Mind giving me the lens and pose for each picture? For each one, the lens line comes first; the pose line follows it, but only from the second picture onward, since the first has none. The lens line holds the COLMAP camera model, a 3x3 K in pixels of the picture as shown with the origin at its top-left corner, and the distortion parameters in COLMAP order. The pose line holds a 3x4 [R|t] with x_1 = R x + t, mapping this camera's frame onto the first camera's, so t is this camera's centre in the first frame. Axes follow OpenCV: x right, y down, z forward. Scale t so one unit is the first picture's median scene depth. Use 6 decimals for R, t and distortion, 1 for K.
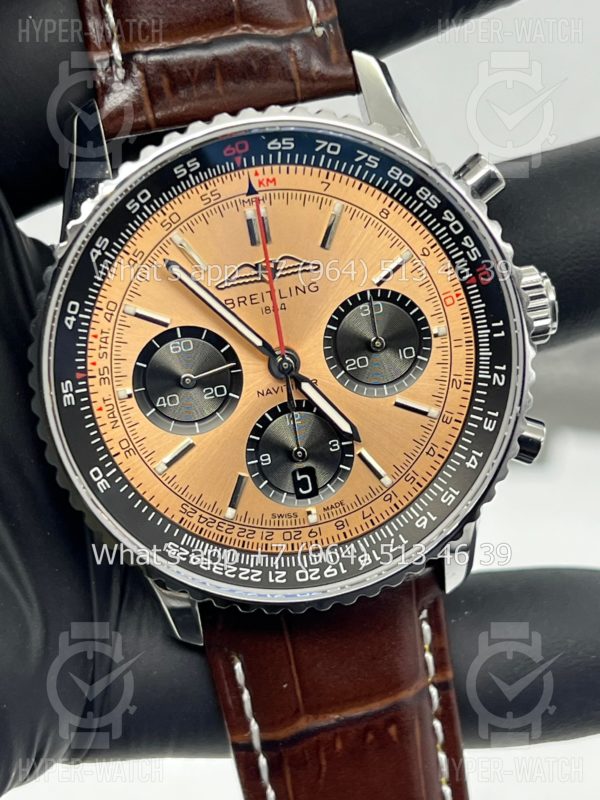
lens RADIAL K [[1878.7, 0, 300.0], [0, 1878.7, 400.0], [0, 0, 1]] dist [0.130931, 0.182132]
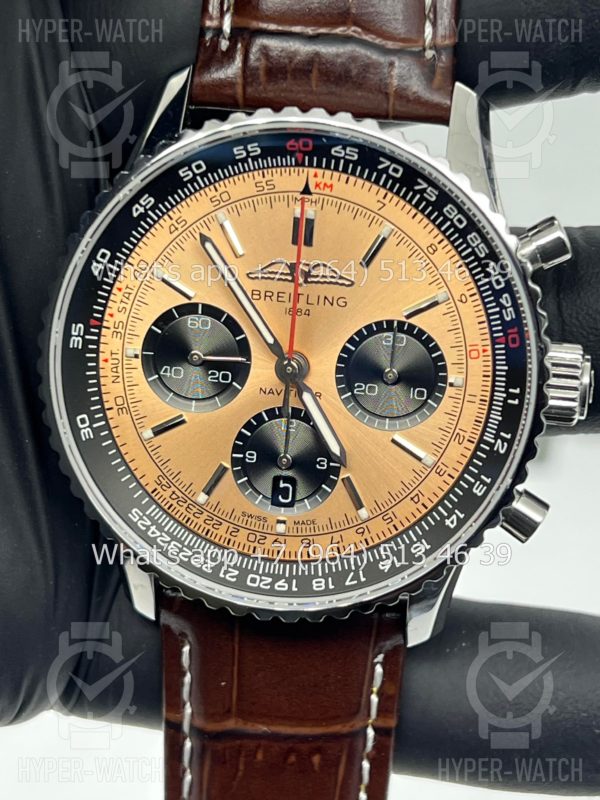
lens RADIAL K [[1878.7, 0, 300.0], [0, 1878.7, 400.0], [0, 0, 1]] dist [0.130931, 0.182132]
pose [[0.938306, 0.280694, -0.201971, 0.199597], [-0.282682, 0.959015, 0.019544, -0.023863], [0.199179, 0.038755, 0.979196, 0.035954]]
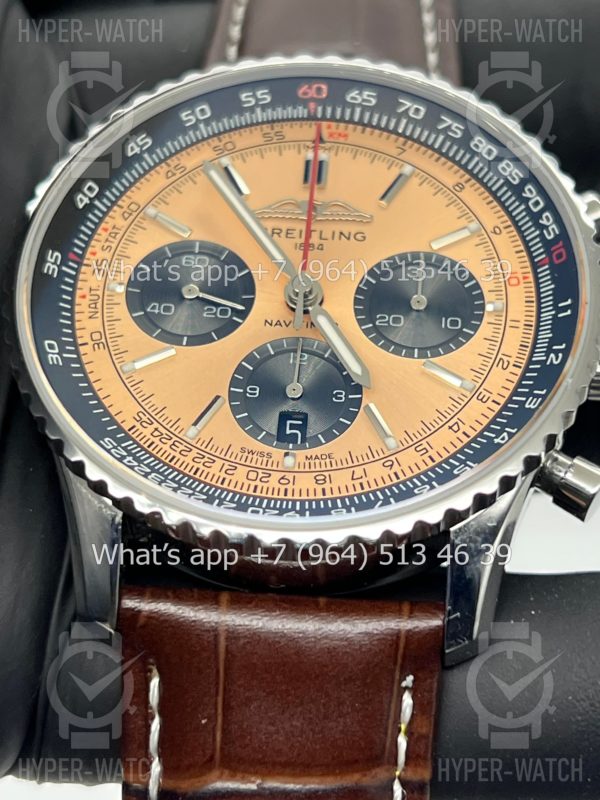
lens RADIAL K [[1878.7, 0, 300.0], [0, 1878.7, 400.0], [0, 0, 1]] dist [0.130931, 0.182132]
pose [[0.956067, 0.139194, -0.257995, 0.215342], [-0.273006, 0.743370, -0.610630, 0.534588], [0.106790, 0.654237, 0.748712, 0.397241]]
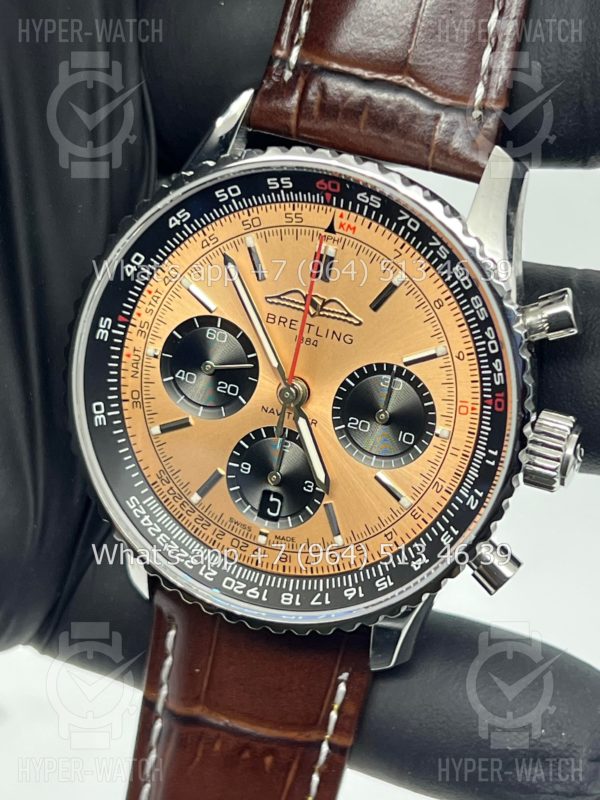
lens RADIAL K [[1878.7, 0, 300.0], [0, 1878.7, 400.0], [0, 0, 1]] dist [0.130931, 0.182132]
pose [[0.833951, 0.441615, -0.330909, 0.339896], [-0.426609, 0.896302, 0.121029, -0.143304], [0.350043, 0.040236, 0.935869, 0.031838]]
